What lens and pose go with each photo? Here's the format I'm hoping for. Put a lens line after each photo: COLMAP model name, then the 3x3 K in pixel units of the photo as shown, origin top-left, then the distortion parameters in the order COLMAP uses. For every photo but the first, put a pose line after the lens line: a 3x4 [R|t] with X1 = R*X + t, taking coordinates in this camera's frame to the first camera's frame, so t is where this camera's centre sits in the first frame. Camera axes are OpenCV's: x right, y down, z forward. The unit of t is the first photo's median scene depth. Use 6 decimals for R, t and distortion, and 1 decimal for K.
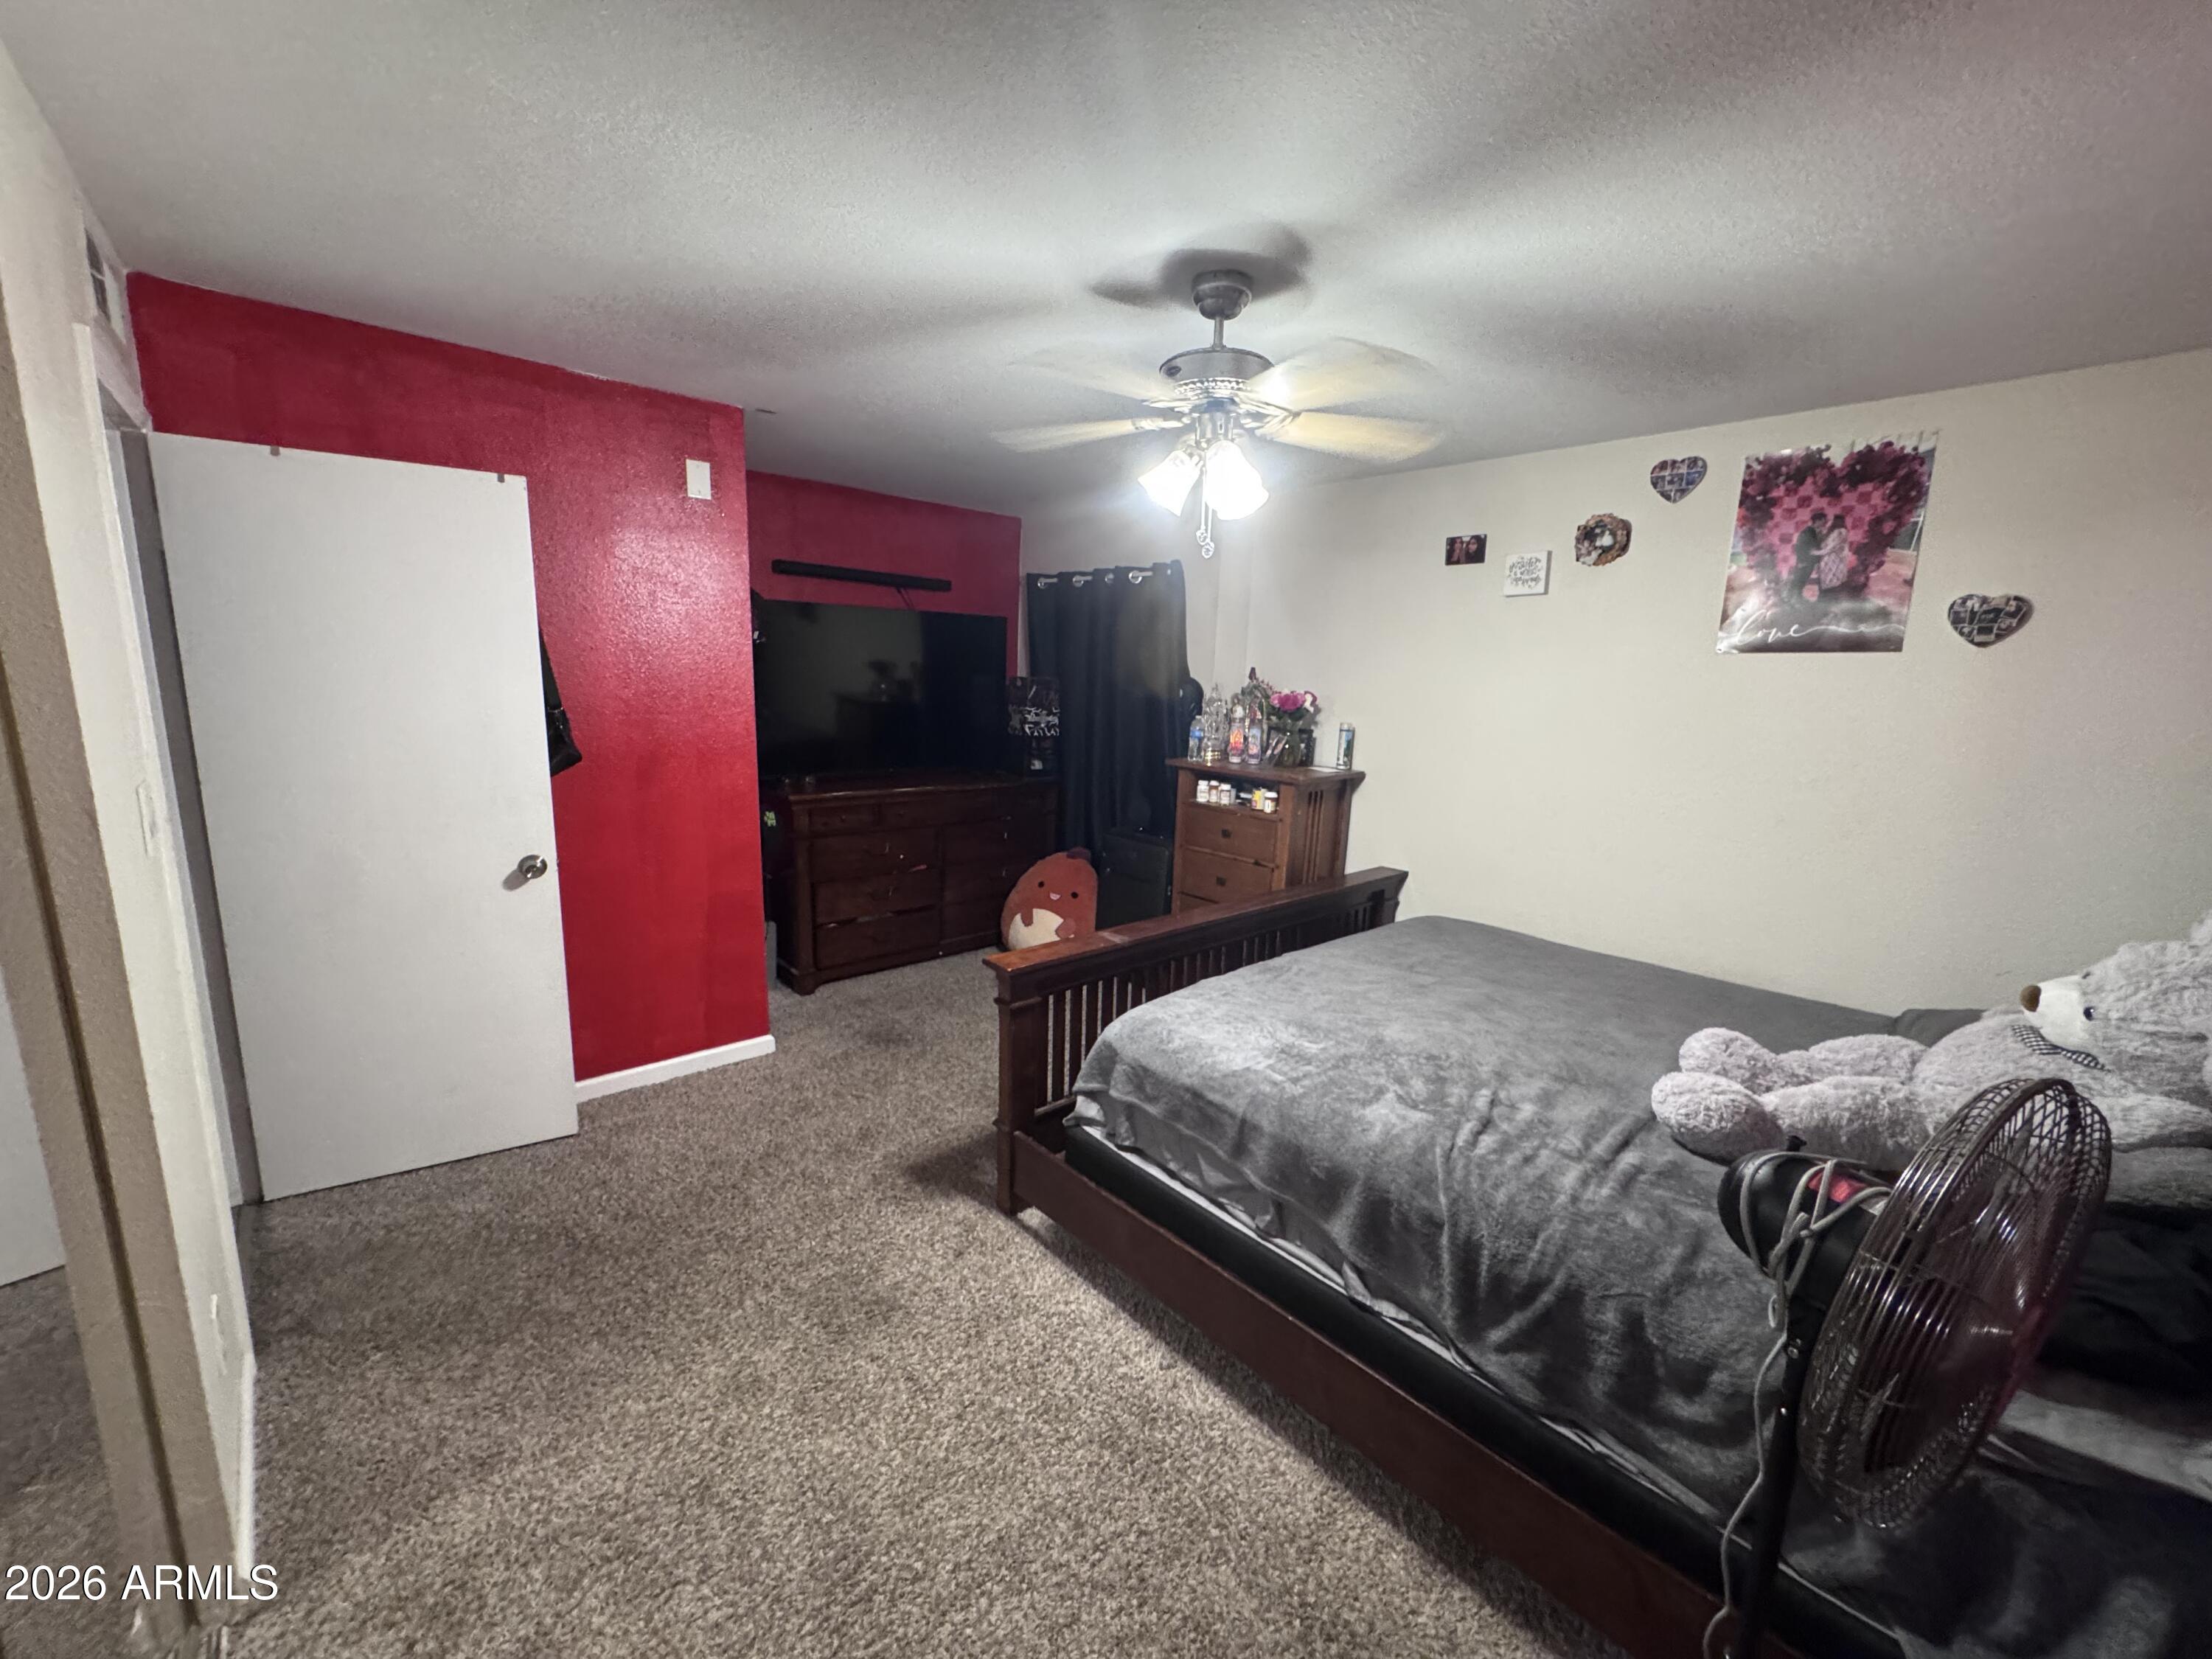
lens RADIAL K [[884.0, 0, 1106.0], [0, 884.0, 829.5], [0, 0, 1]] dist [-0.004396, 0.000492]
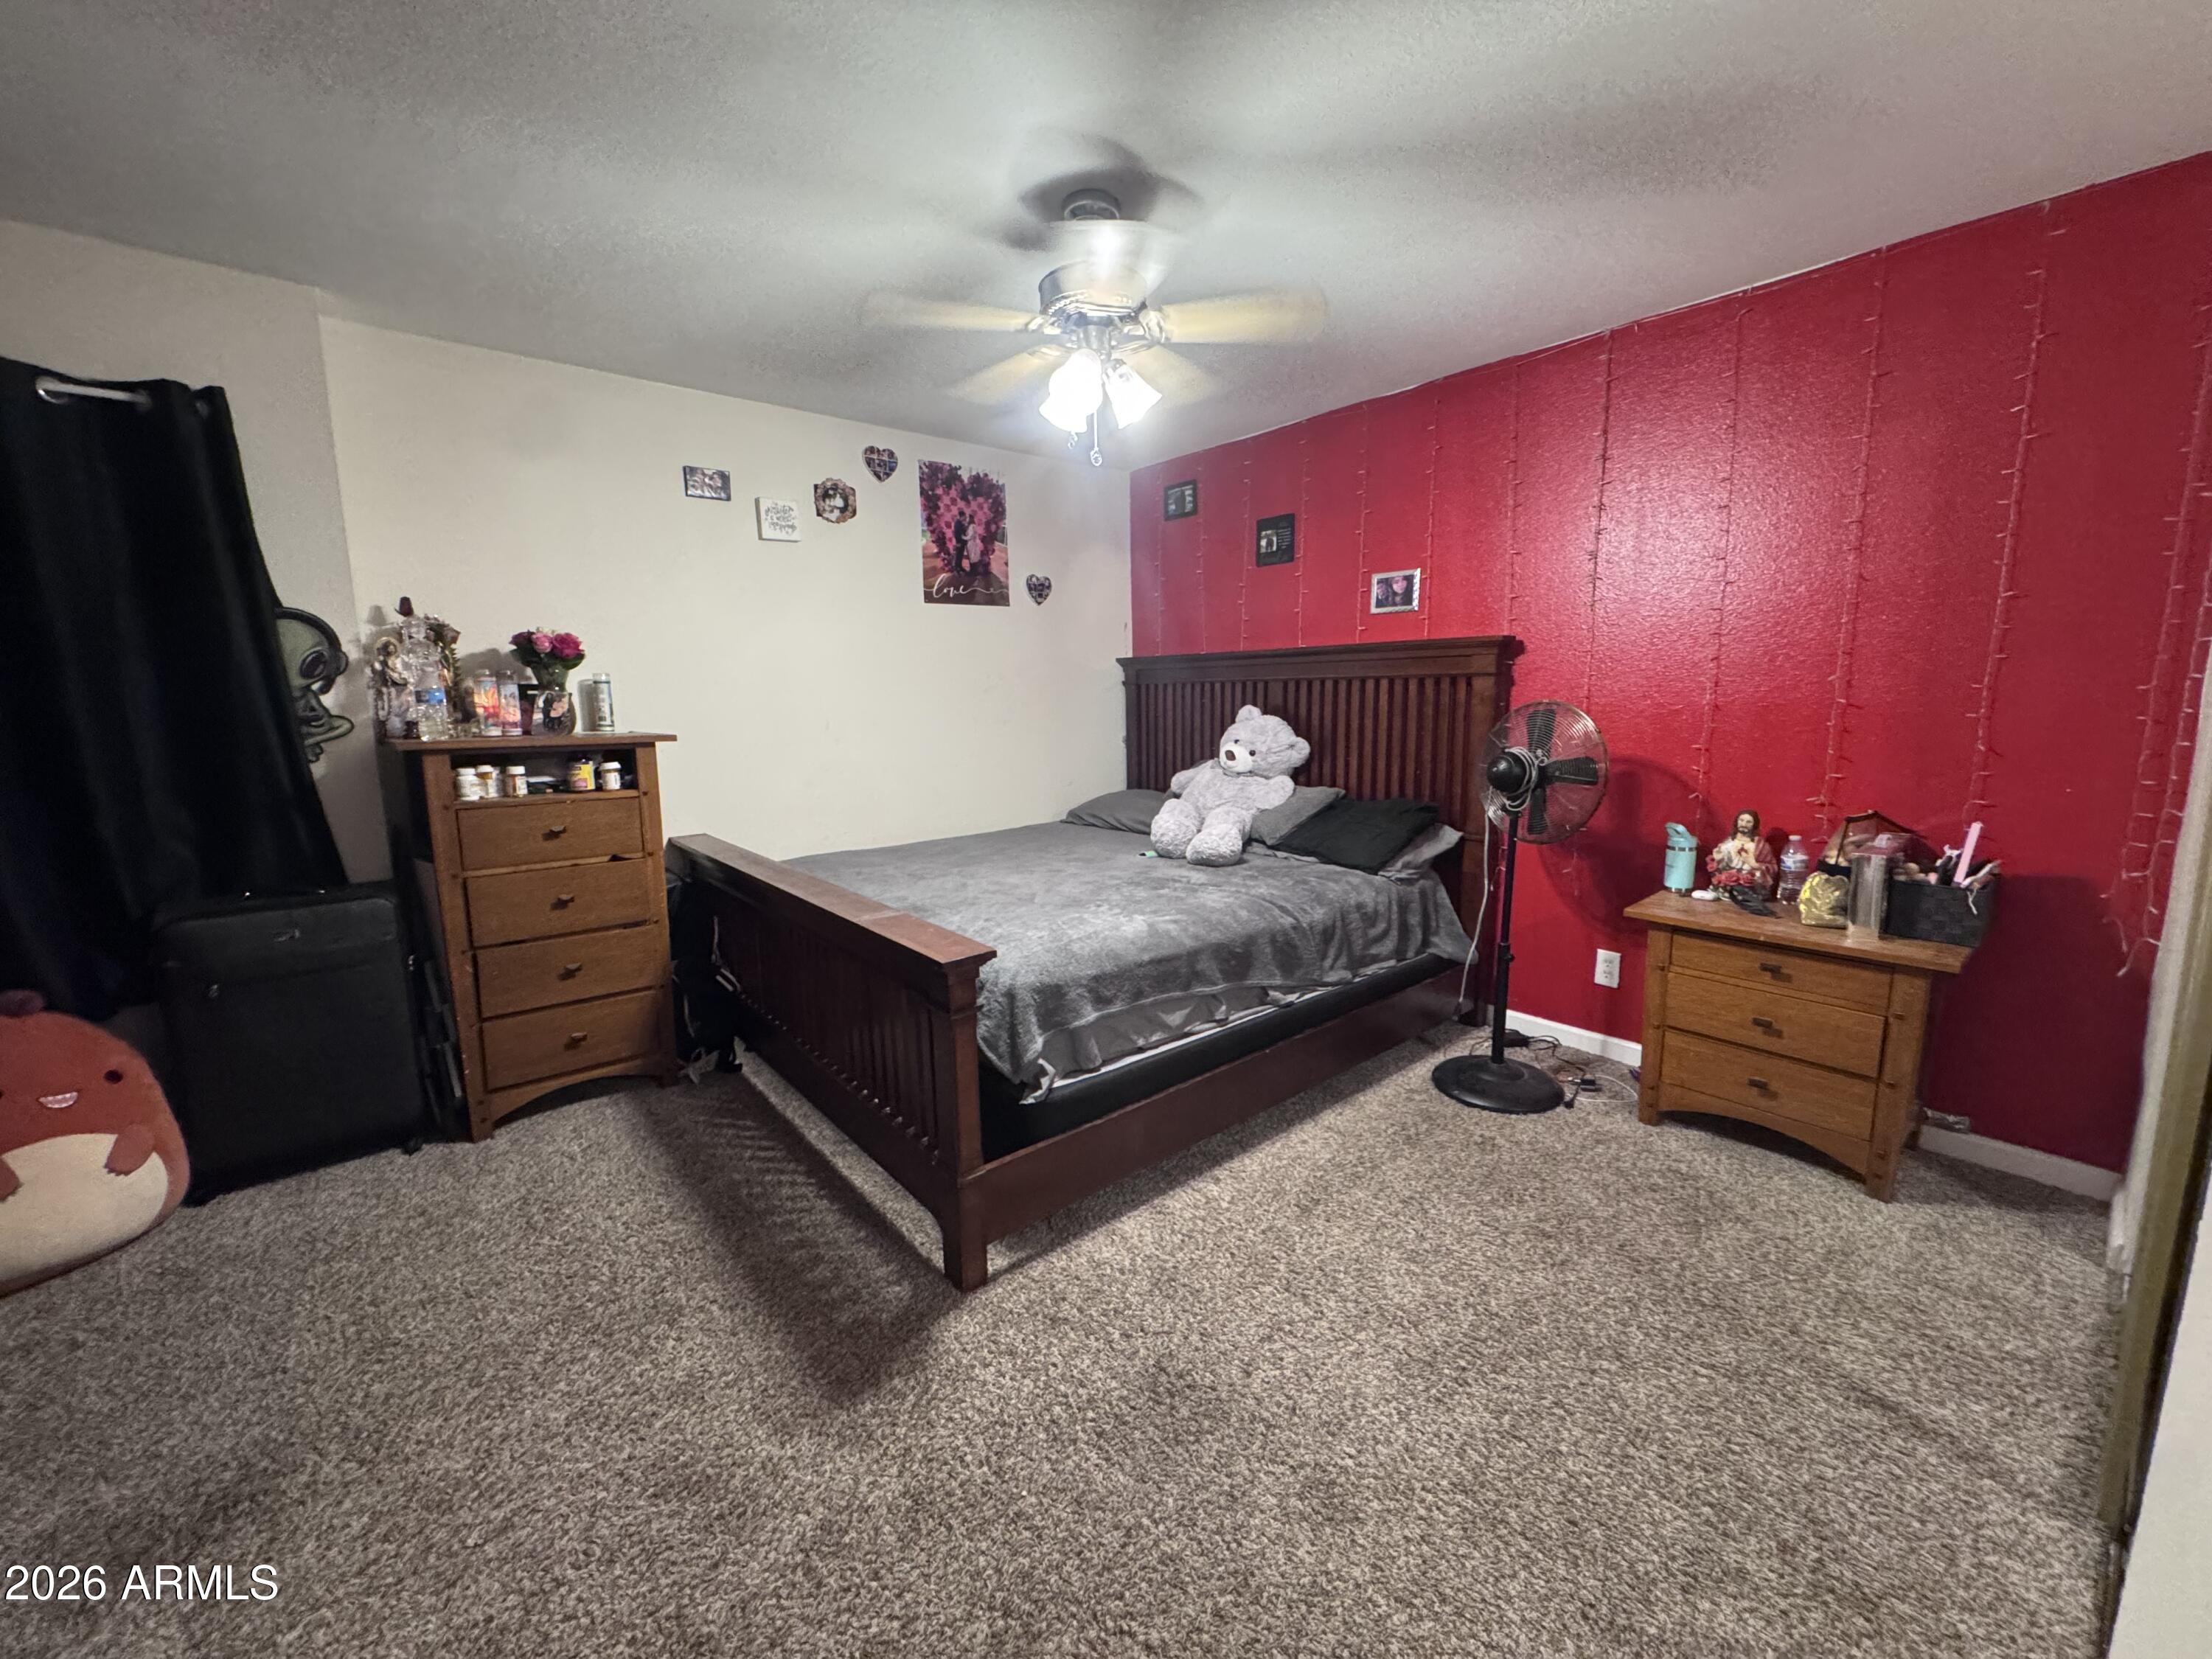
lens RADIAL K [[884.0, 0, 1106.0], [0, 884.0, 829.5], [0, 0, 1]] dist [-0.004396, 0.000492]
pose [[0.032649, -0.186914, 0.981833, -0.773897], [0.191556, 0.965316, 0.177400, -0.055662], [-0.980938, 0.182284, 0.067322, 0.766466]]
